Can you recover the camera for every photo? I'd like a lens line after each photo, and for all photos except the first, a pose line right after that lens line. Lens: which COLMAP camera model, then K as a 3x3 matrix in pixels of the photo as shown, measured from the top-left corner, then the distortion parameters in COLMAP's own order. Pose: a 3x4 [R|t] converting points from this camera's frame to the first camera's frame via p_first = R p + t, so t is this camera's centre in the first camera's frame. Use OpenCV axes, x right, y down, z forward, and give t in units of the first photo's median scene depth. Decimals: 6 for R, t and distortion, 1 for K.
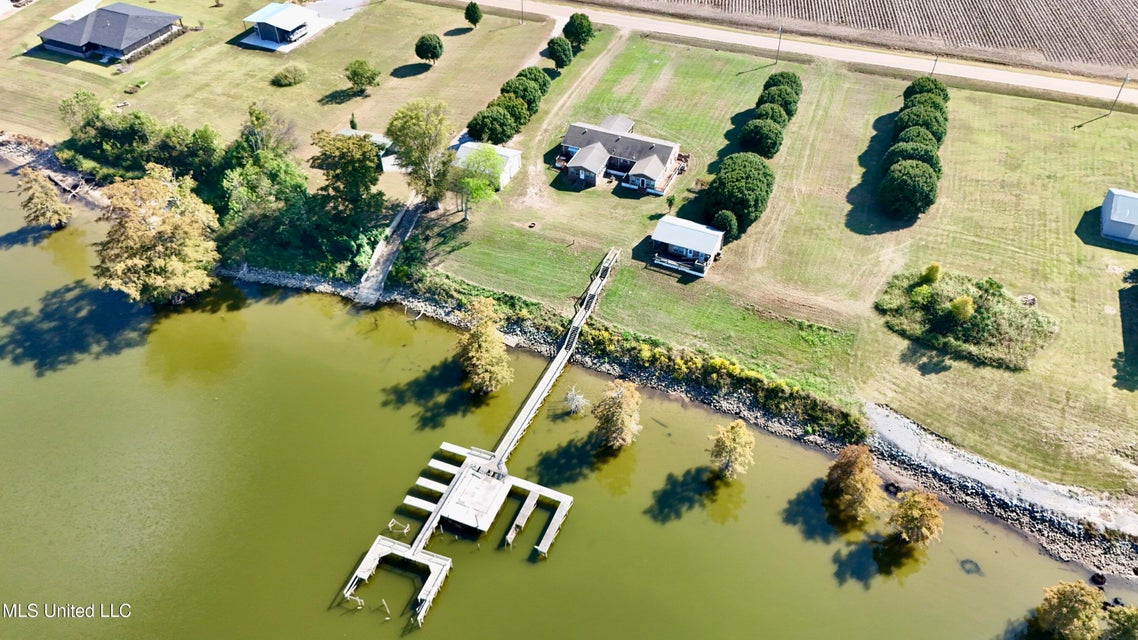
lens RADIAL K [[823.1, 0, 569.0], [0, 823.1, 320.0], [0, 0, 1]] dist [0.126571, -0.064256]
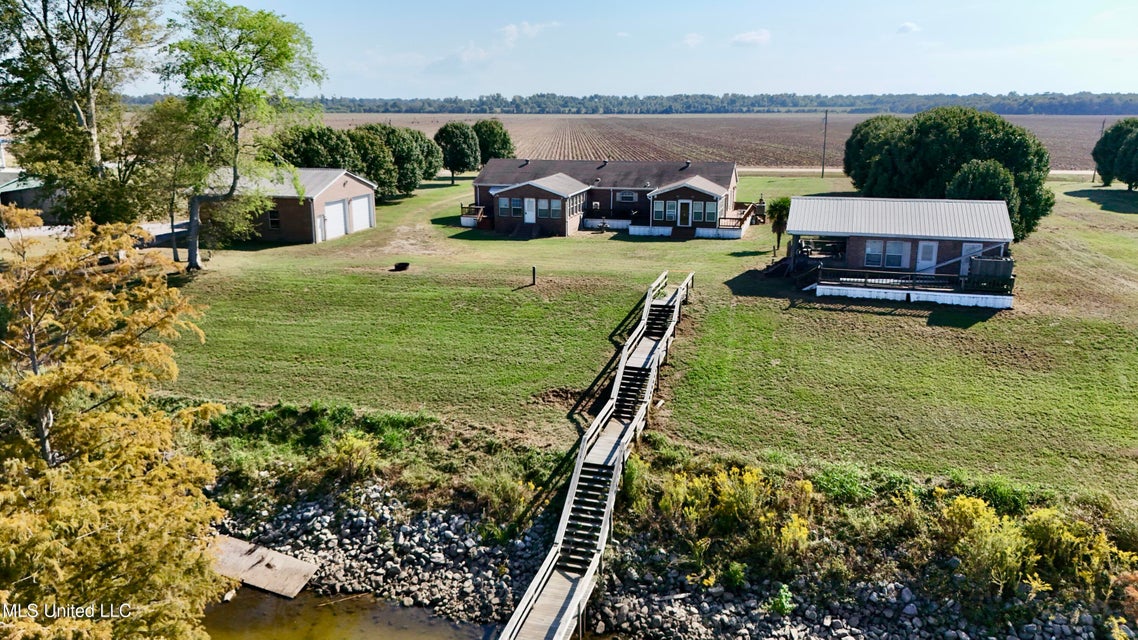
lens RADIAL K [[837.7, 0, 569.0], [0, 837.7, 320.0], [0, 0, 1]] dist [0.071357, -0.069623]
pose [[0.989173, -0.023440, 0.144873, -0.028917], [0.091224, 0.871484, -0.481866, 0.077390], [-0.114959, 0.489864, 0.864186, 0.767361]]
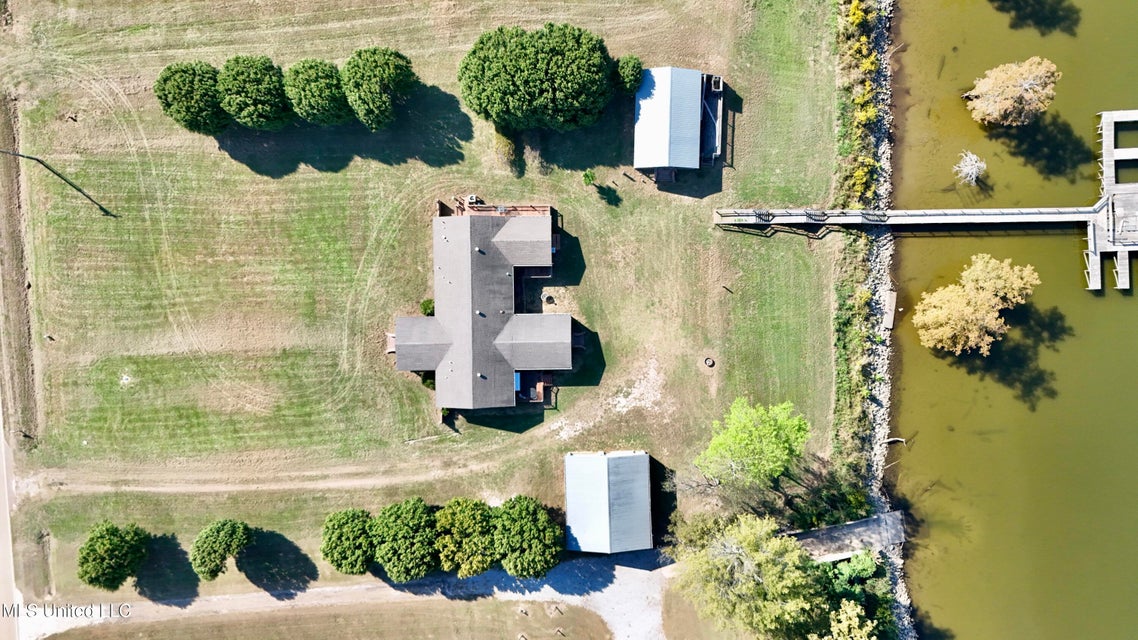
lens RADIAL K [[837.7, 0, 569.0], [0, 837.7, 320.0], [0, 0, 1]] dist [0.071357, -0.069623]
pose [[-0.420706, -0.907189, -0.003835, 0.036790], [0.644400, -0.301809, 0.702609, -0.687414], [-0.638557, 0.293121, 0.711565, 0.638415]]
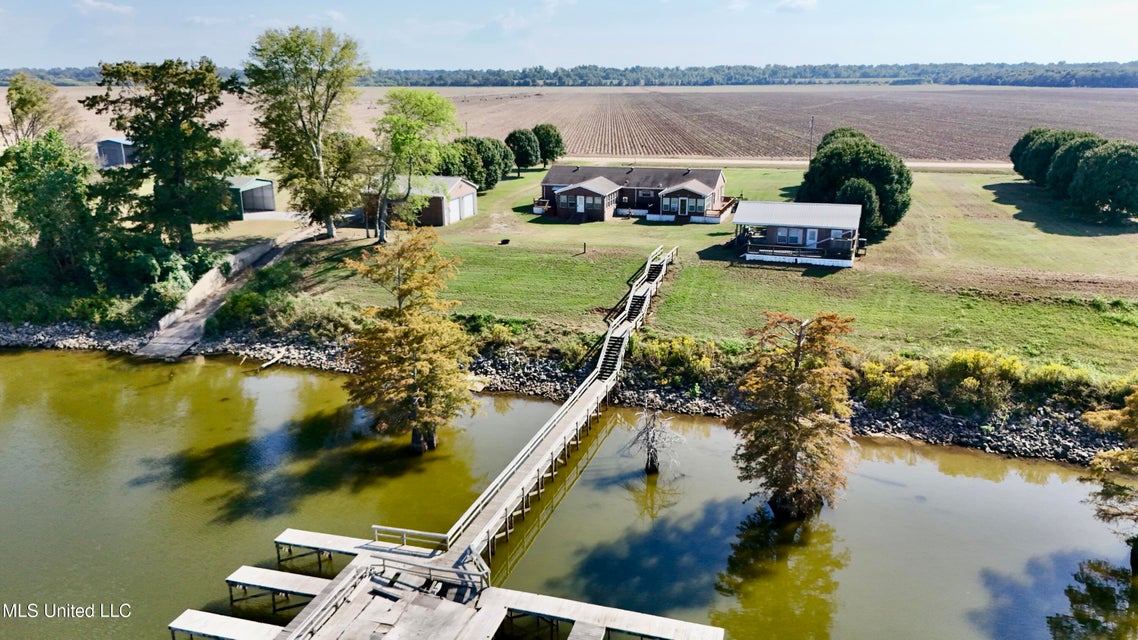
lens RADIAL K [[837.7, 0, 569.0], [0, 837.7, 320.0], [0, 0, 1]] dist [0.071357, -0.069623]
pose [[0.995062, -0.019179, 0.097388, -0.061432], [0.061622, 0.888540, -0.454643, 0.203033], [-0.077814, 0.458399, 0.885334, 0.566004]]
